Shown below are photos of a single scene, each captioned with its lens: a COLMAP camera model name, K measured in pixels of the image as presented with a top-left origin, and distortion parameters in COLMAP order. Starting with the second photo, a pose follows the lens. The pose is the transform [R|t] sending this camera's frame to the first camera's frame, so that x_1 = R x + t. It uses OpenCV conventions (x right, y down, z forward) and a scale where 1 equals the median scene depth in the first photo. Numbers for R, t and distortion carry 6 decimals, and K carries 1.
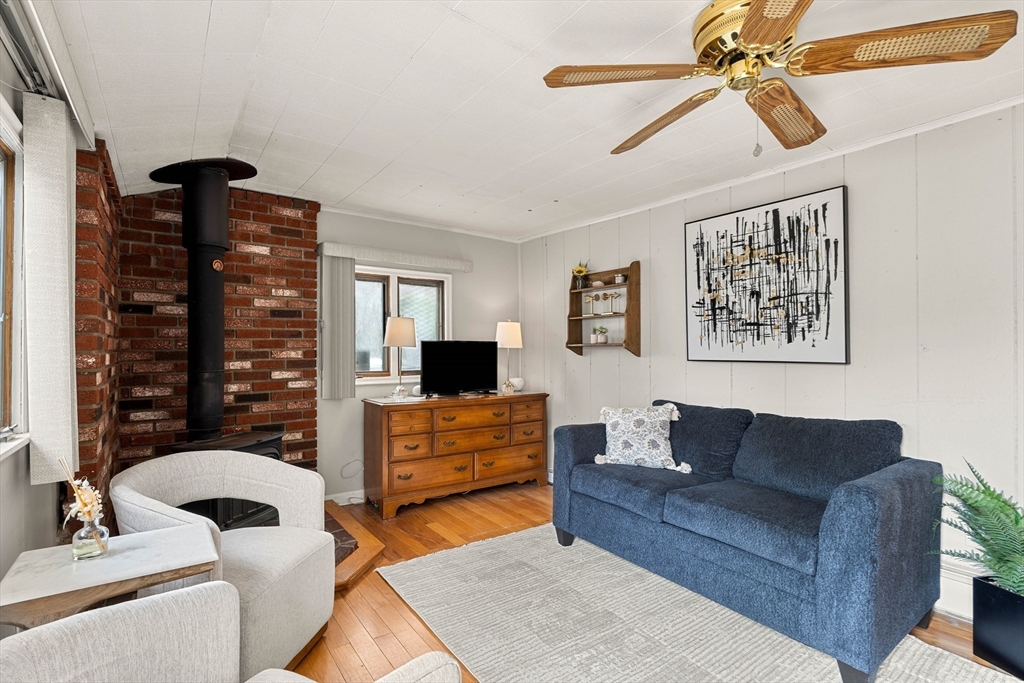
lens RADIAL K [[479.2, 0, 506.0], [0, 479.2, 346.0], [0, 0, 1]] dist [-0.000262, -0.000162]
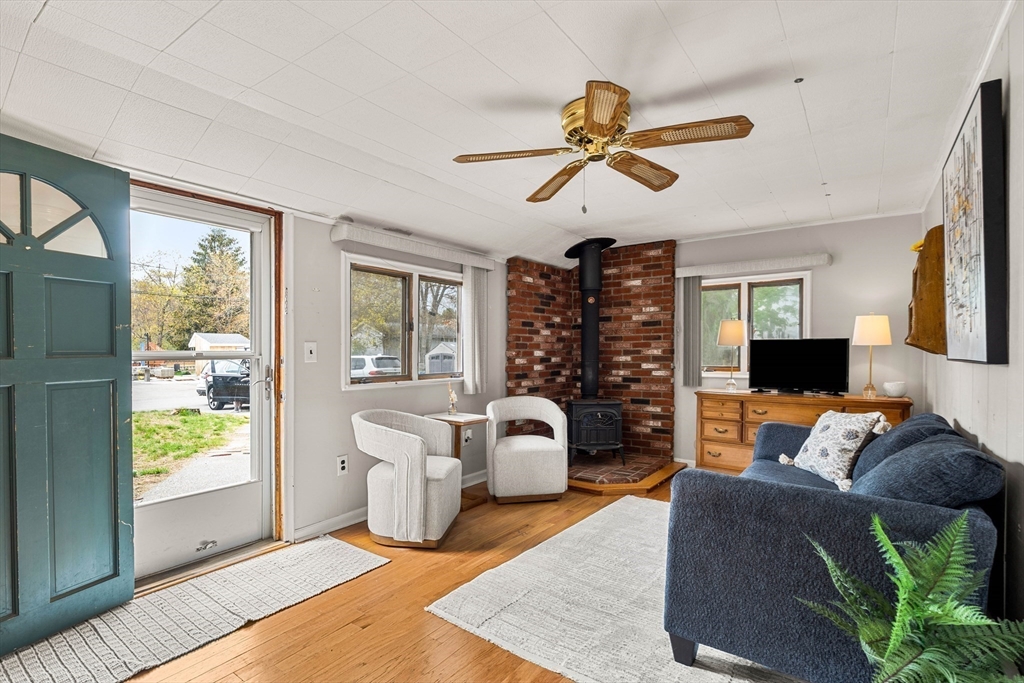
lens RADIAL K [[479.2, 0, 506.0], [0, 479.2, 346.0], [0, 0, 1]] dist [-0.000262, -0.000162]
pose [[0.313577, -0.010792, -0.949501, 0.938986], [0.010666, 0.999912, -0.007842, 0.007792], [0.949503, -0.007668, 0.313665, 0.159572]]
